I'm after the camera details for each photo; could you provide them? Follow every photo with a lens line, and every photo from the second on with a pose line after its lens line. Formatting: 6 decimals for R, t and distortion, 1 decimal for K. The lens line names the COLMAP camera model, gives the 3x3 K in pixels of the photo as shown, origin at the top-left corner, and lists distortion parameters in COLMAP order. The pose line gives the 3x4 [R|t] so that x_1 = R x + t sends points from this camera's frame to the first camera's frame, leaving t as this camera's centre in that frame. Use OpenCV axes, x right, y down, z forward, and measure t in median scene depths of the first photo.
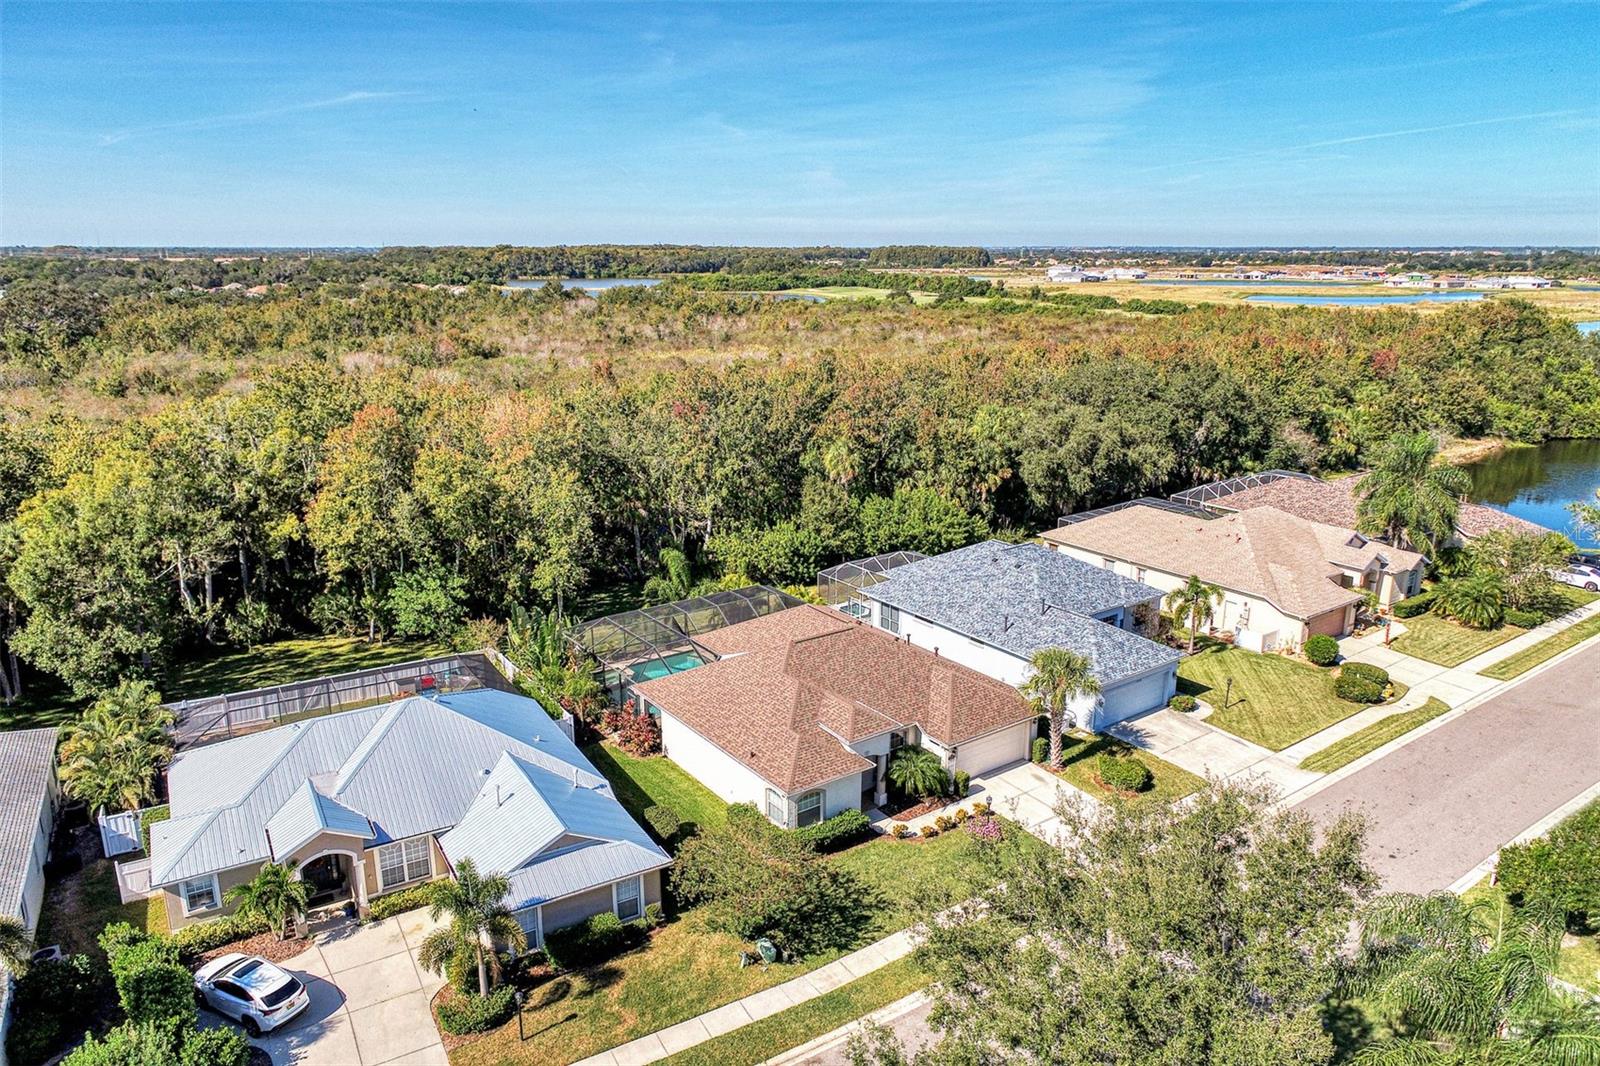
lens RADIAL K [[1077.7, 0, 800.0], [0, 1077.7, 533.0], [0, 0, 1]] dist [0.003721, 0.000724]
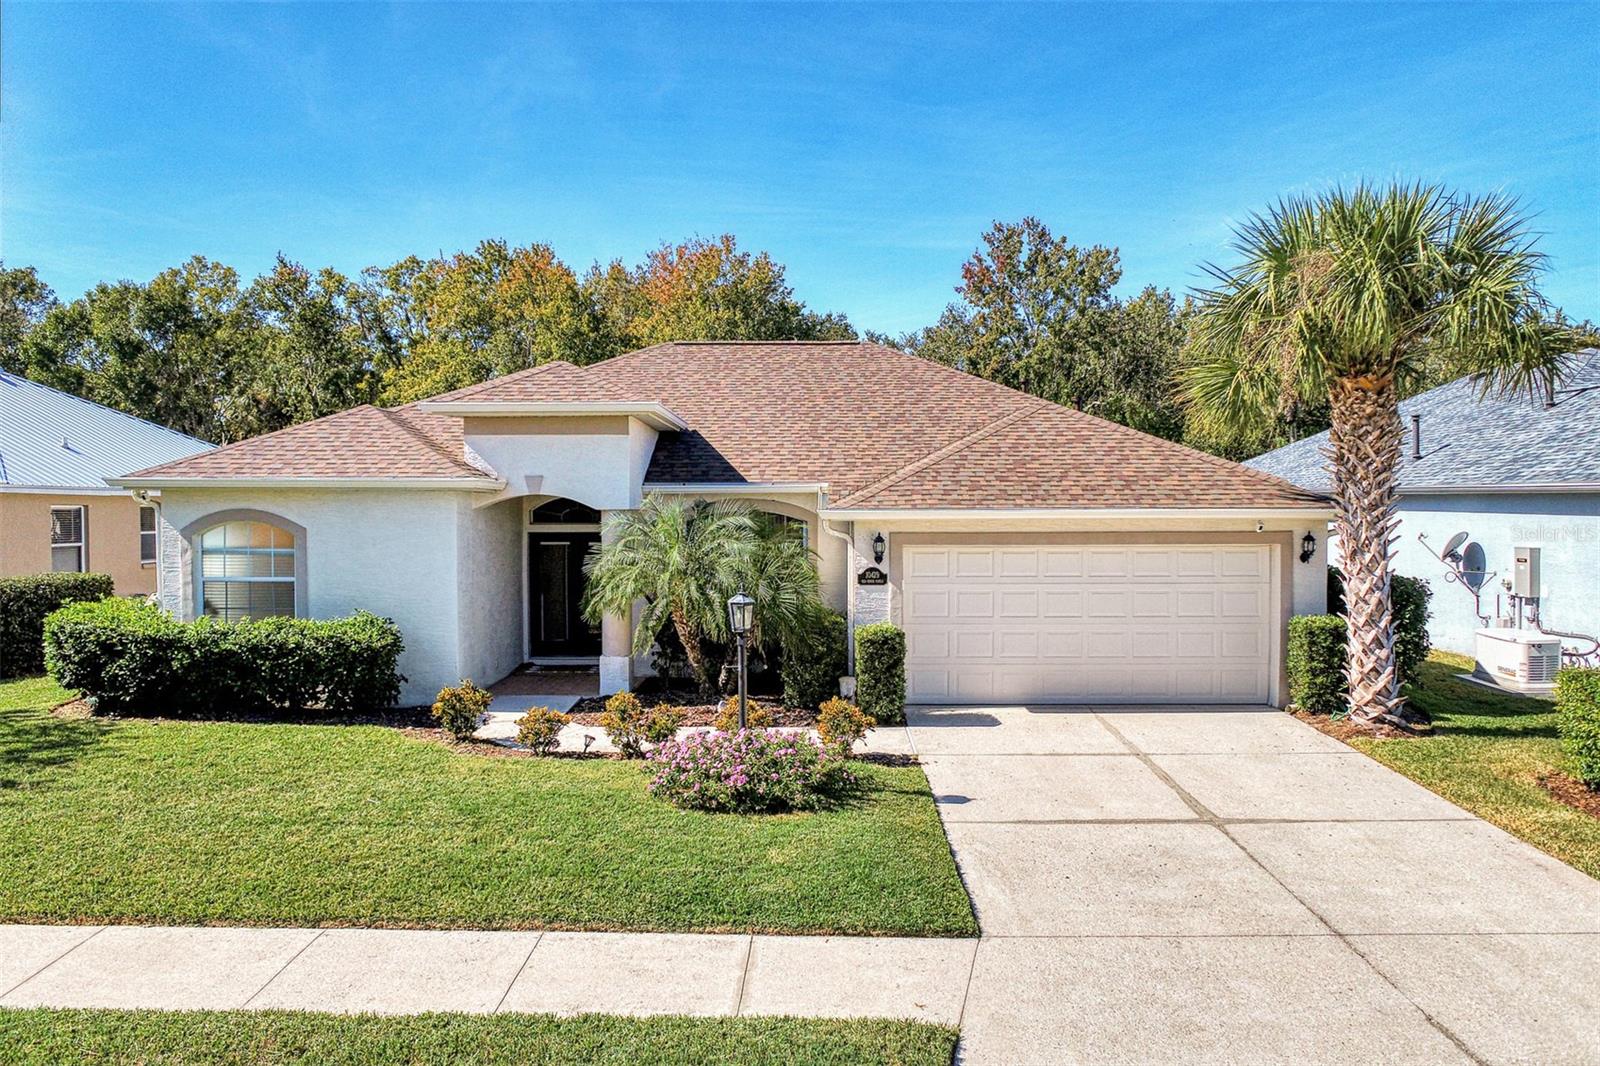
lens RADIAL K [[1081.0, 0, 800.0], [0, 1081.0, 533.0], [0, 0, 1]] dist [-0.012629, 0.001618]
pose [[0.805302, 0.011898, -0.592745, 0.191197], [-0.143895, 0.973826, -0.175948, 0.163898], [0.575137, 0.226985, 0.785936, 0.508218]]
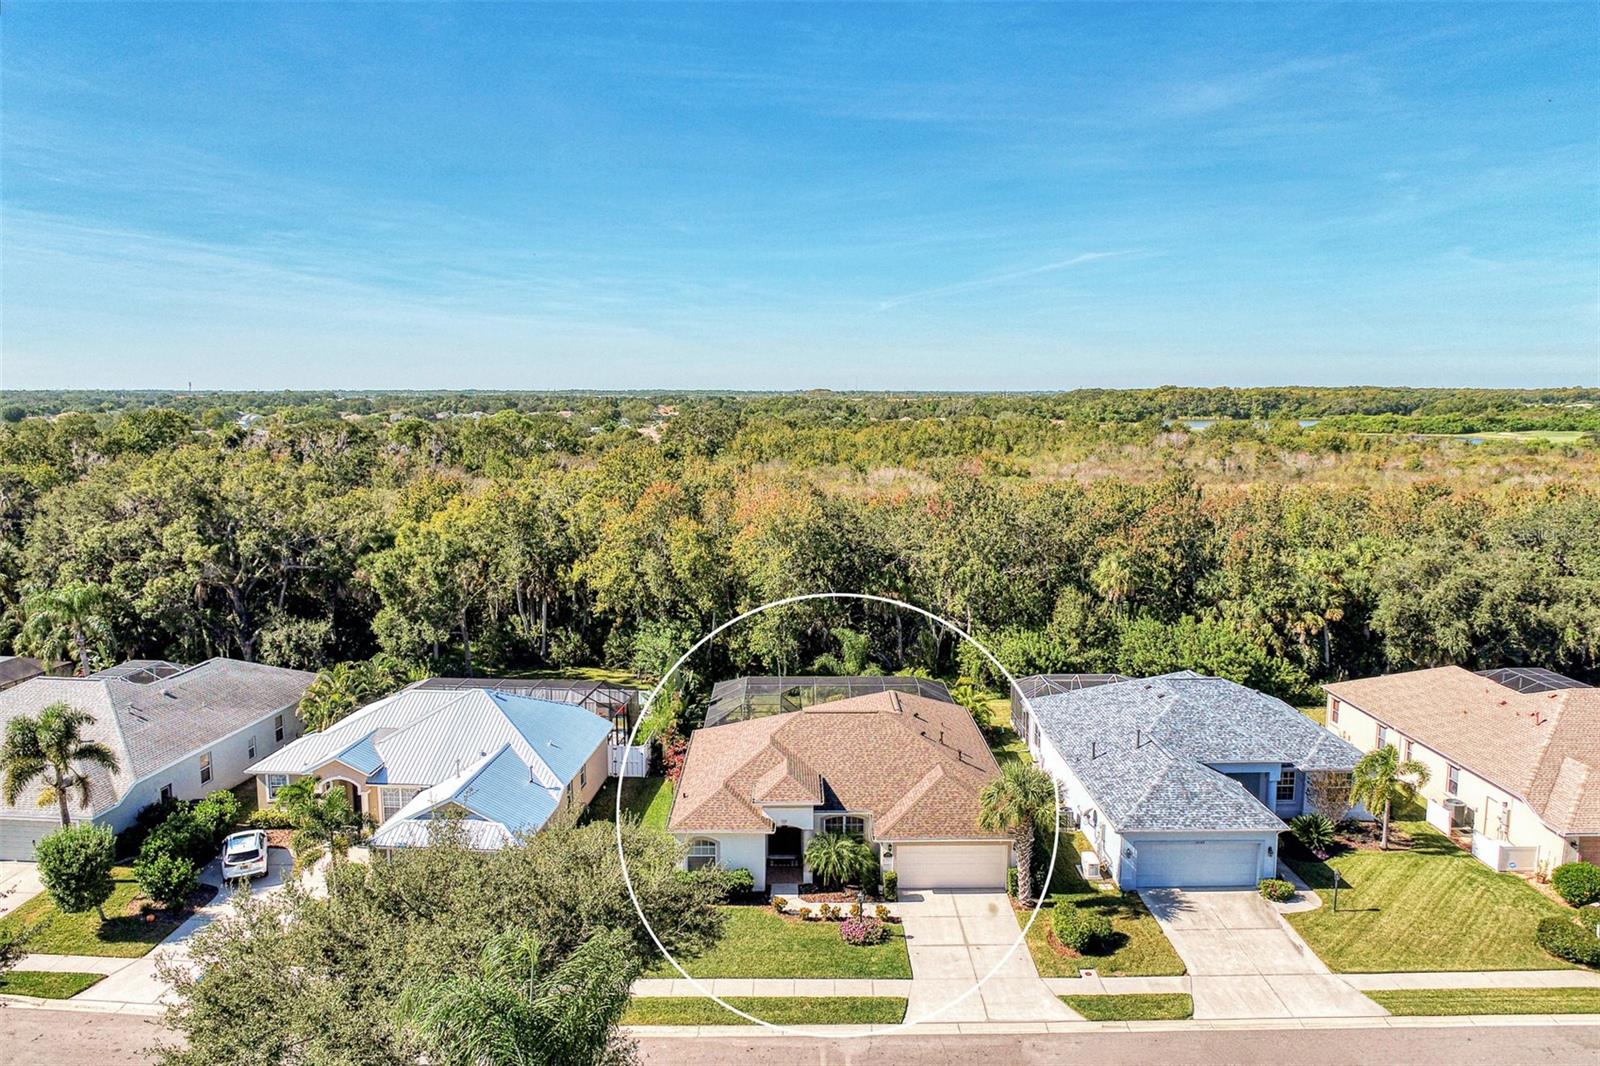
lens RADIAL K [[1081.0, 0, 800.0], [0, 1081.0, 533.0], [0, 0, 1]] dist [-0.012629, 0.001618]
pose [[0.814913, 0.073799, -0.574865, 0.393337], [-0.147002, 0.985745, -0.081839, 0.013617], [0.560631, 0.151198, 0.814145, 0.101062]]
